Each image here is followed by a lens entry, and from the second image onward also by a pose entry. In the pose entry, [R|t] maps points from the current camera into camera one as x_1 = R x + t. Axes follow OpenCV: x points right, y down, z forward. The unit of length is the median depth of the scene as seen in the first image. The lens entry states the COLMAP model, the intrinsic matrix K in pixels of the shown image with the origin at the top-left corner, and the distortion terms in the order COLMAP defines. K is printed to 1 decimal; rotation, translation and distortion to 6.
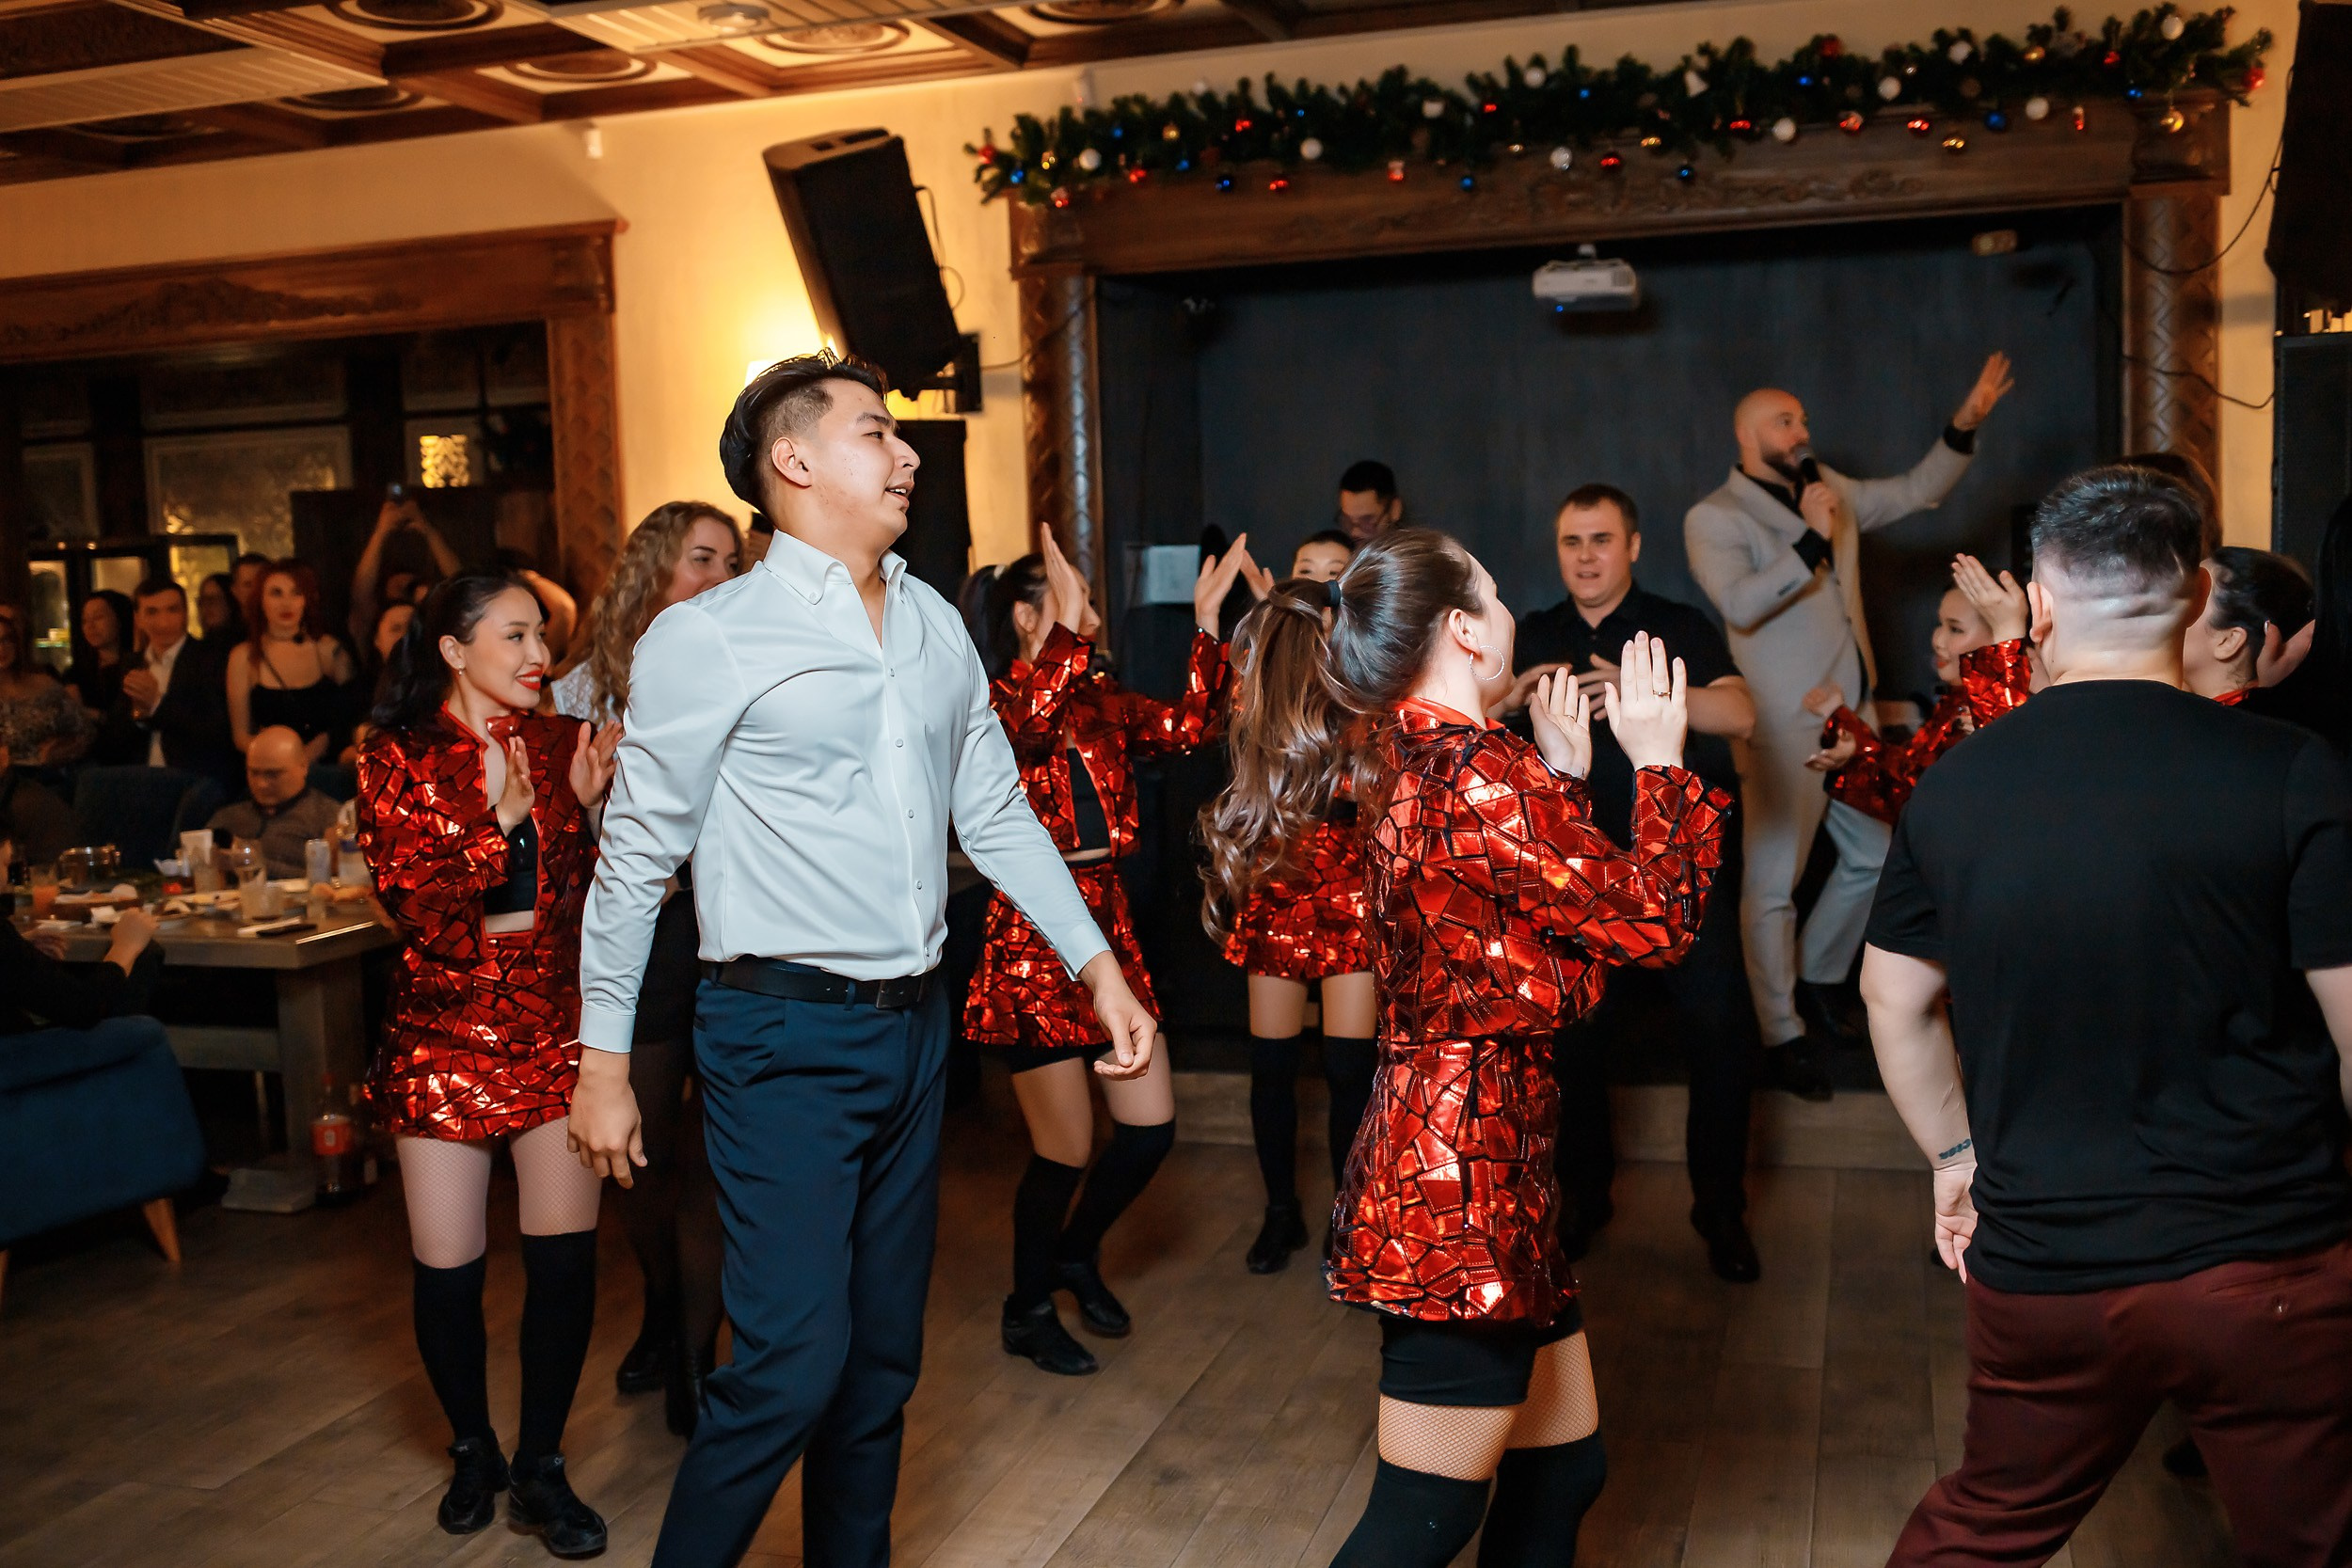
lens RADIAL K [[2282.5, 0, 1188.5], [0, 2282.5, 725.8], [0, 0, 1]] dist [-0.049526, 0.000000]
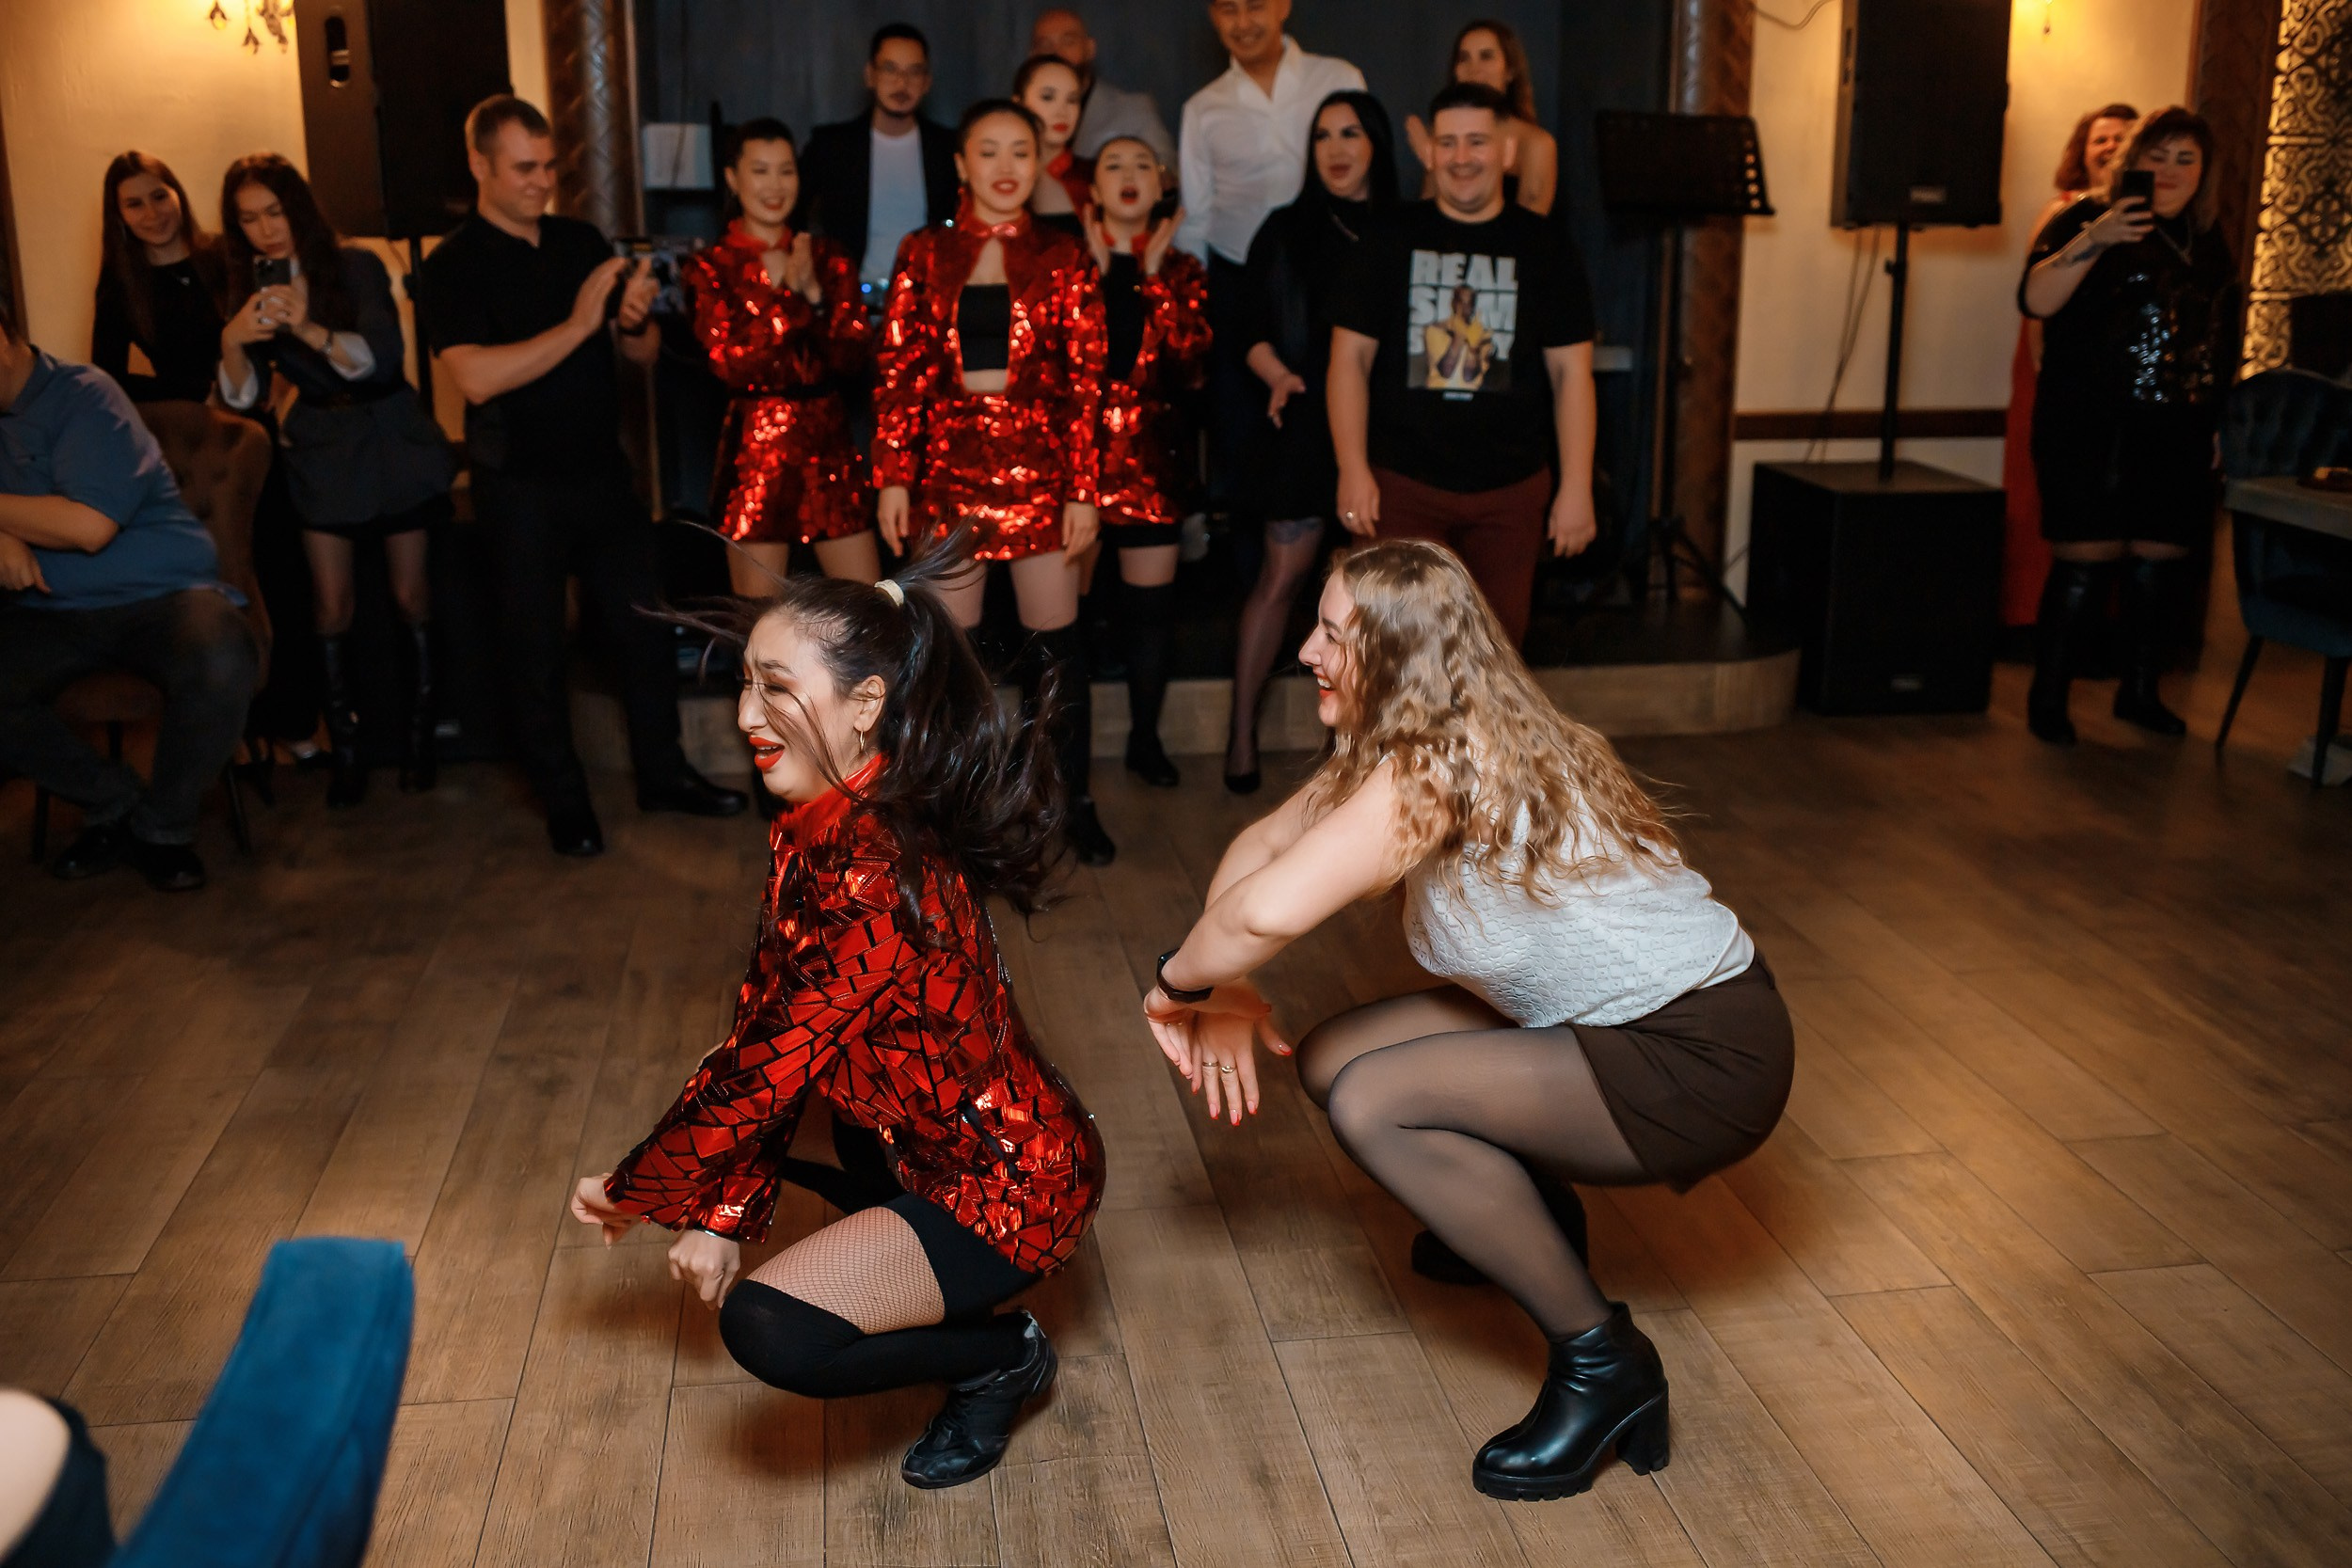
lens RADIAL K [[2282.5, 0, 1158.2], [0, 2282.5, 801.9], [0, 0, 1]] dist [-0.049526, 0.000000]
pose [[0.898239, -0.096764, 0.428723, -0.284640], [0.004932, 0.977620, 0.210319, -0.004348], [-0.439479, -0.186802, 0.878614, 0.088903]]
